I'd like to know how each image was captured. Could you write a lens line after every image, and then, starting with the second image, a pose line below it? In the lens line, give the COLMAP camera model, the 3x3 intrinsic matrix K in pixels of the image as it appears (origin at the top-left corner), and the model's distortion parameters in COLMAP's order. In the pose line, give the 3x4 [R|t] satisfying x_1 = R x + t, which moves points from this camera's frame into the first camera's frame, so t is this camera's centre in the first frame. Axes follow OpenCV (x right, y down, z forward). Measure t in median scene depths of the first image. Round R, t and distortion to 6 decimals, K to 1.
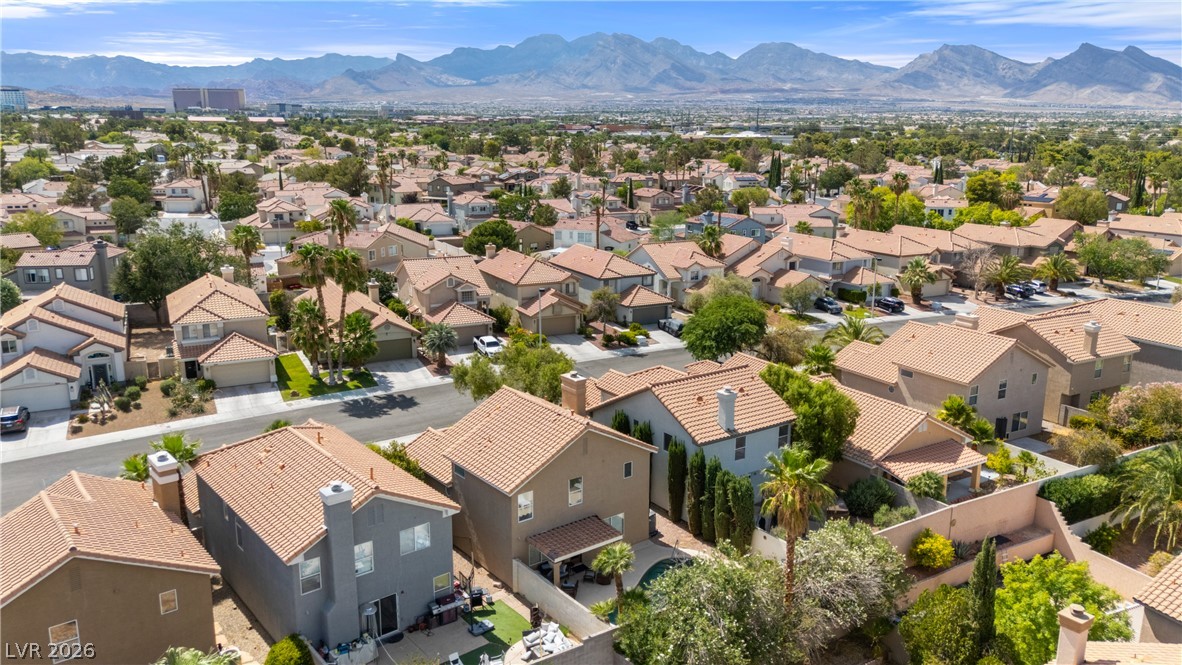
lens RADIAL K [[870.0, 0, 592.3], [0, 870.0, 332.4], [0, 0, 1]] dist [0.073503, -0.062712]
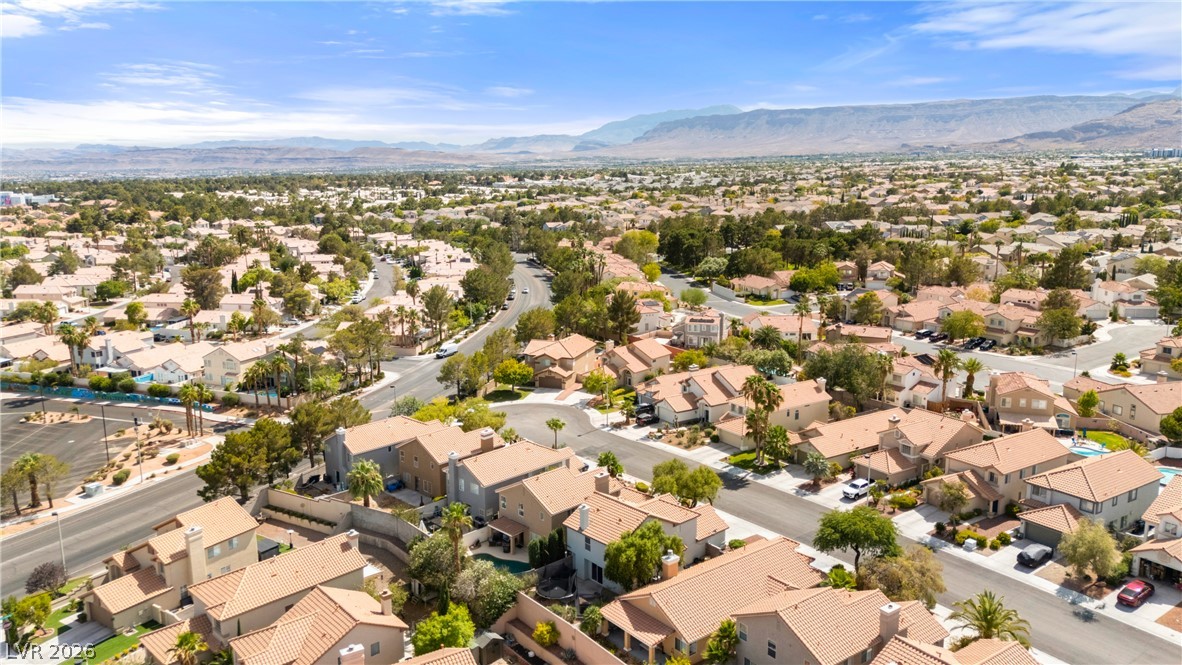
lens RADIAL K [[868.0, 0, 591.0], [0, 868.0, 332.5], [0, 0, 1]] dist [0.100570, -0.117238]
pose [[0.121883, 0.190914, -0.974010, 1.004194], [-0.221703, 0.961769, 0.160772, -0.310665], [0.967467, 0.196346, 0.159550, 0.367317]]
